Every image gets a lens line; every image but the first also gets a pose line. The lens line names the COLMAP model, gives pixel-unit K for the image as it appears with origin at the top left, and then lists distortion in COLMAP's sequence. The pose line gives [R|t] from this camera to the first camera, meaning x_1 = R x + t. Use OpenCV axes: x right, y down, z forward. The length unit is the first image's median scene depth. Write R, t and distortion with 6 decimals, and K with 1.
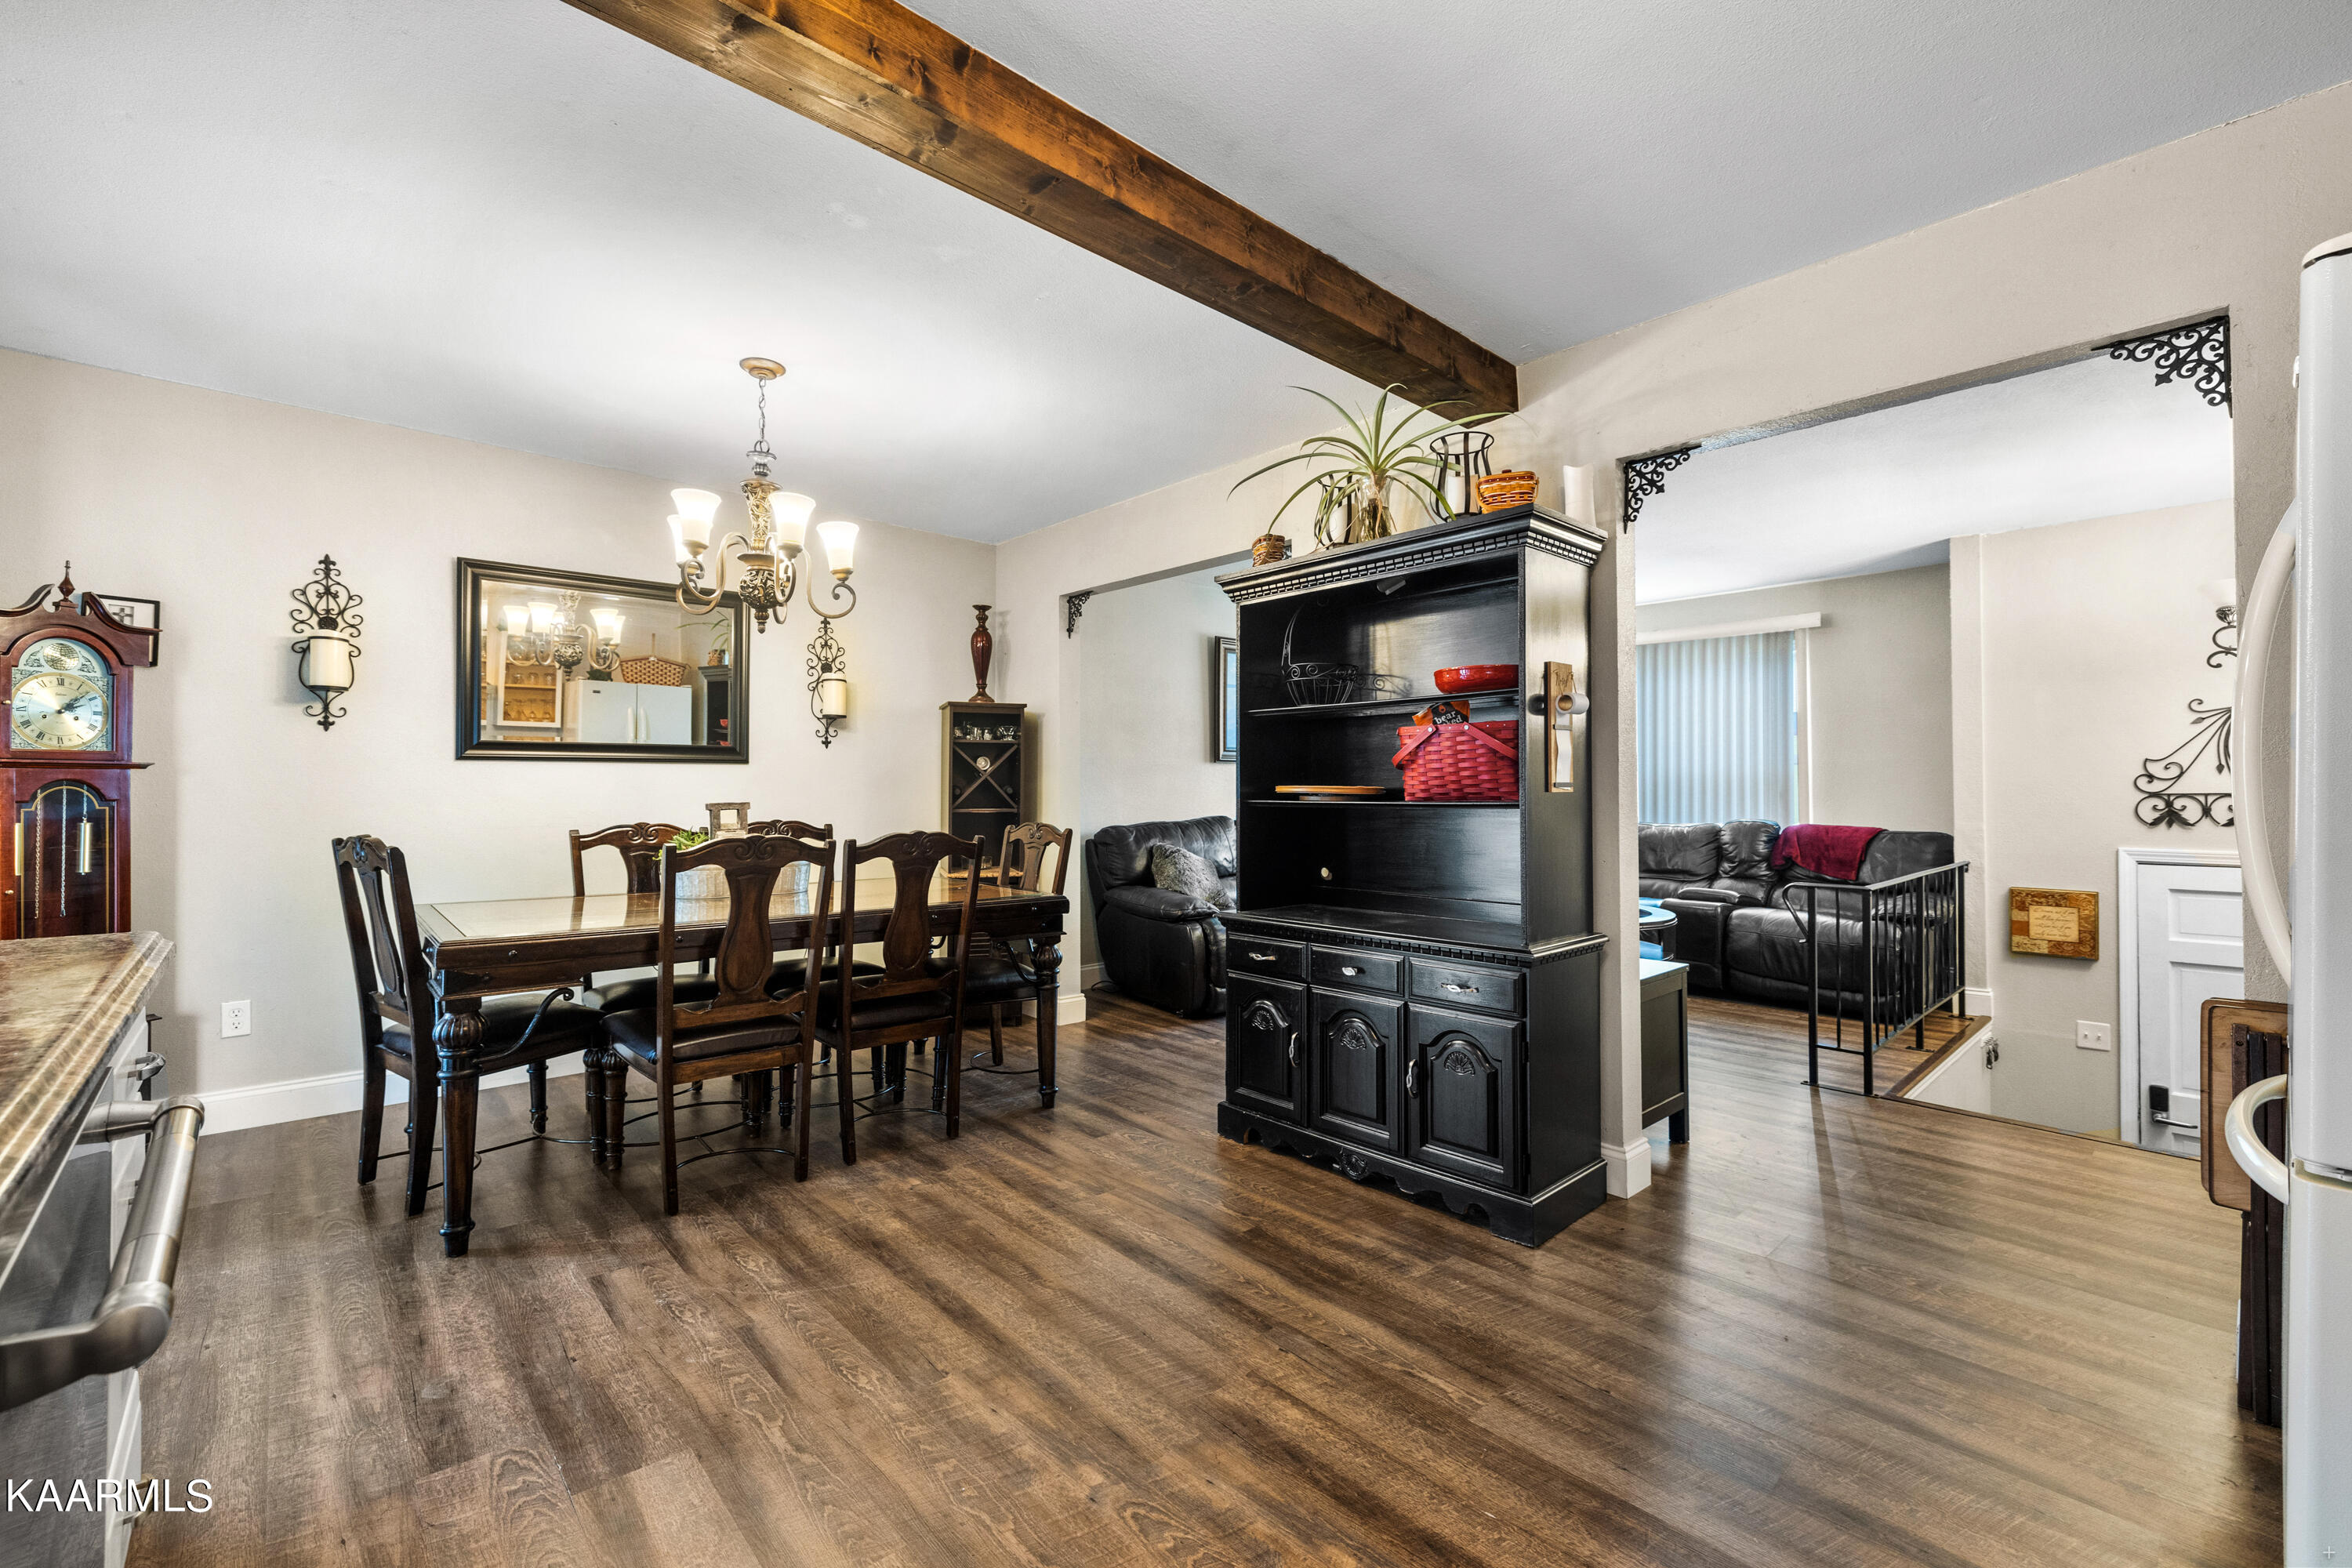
lens RADIAL K [[992.1, 0, 1180.8], [0, 992.1, 785.6], [0, 0, 1]] dist [-0.000089, 0.000001]
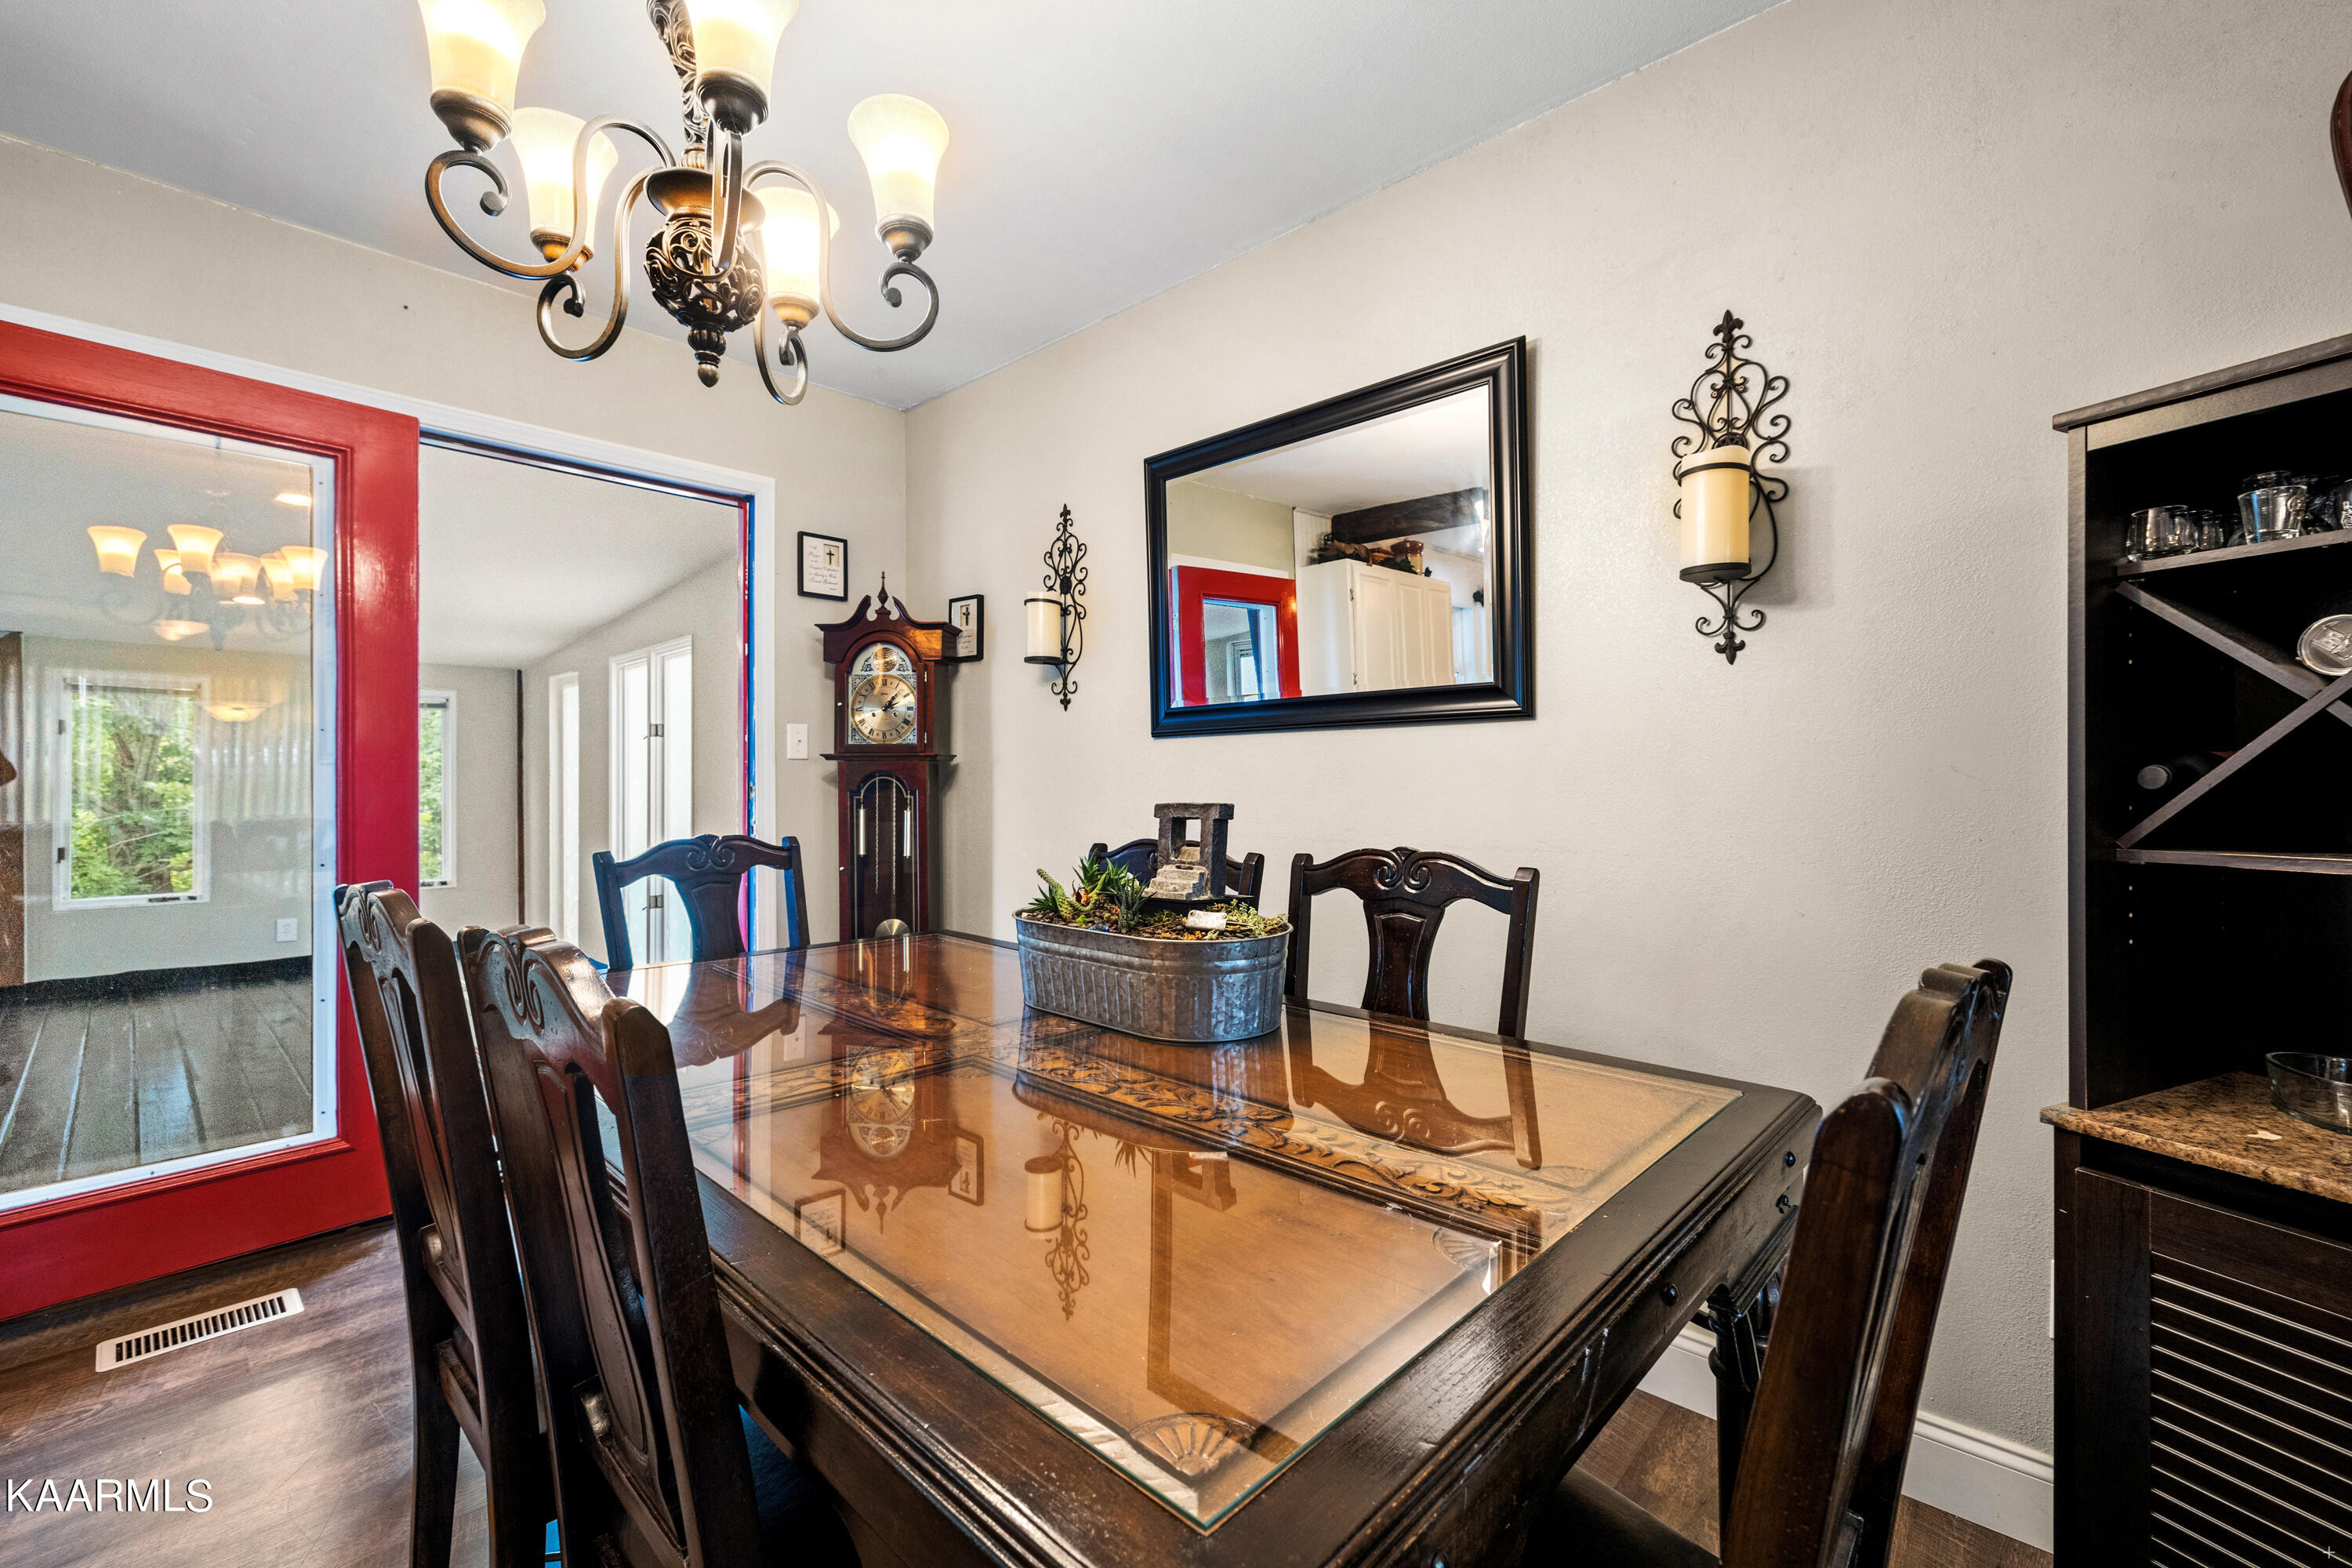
lens RADIAL K [[992.1, 0, 1182.3], [0, 992.1, 778.5], [0, 0, 1]] dist [-0.000089, 0.000001]
pose [[0.077216, -0.007039, -0.996990, -0.004091], [0.005415, 0.999963, -0.006641, 0.006618], [0.997000, -0.004886, 0.077251, 0.749430]]
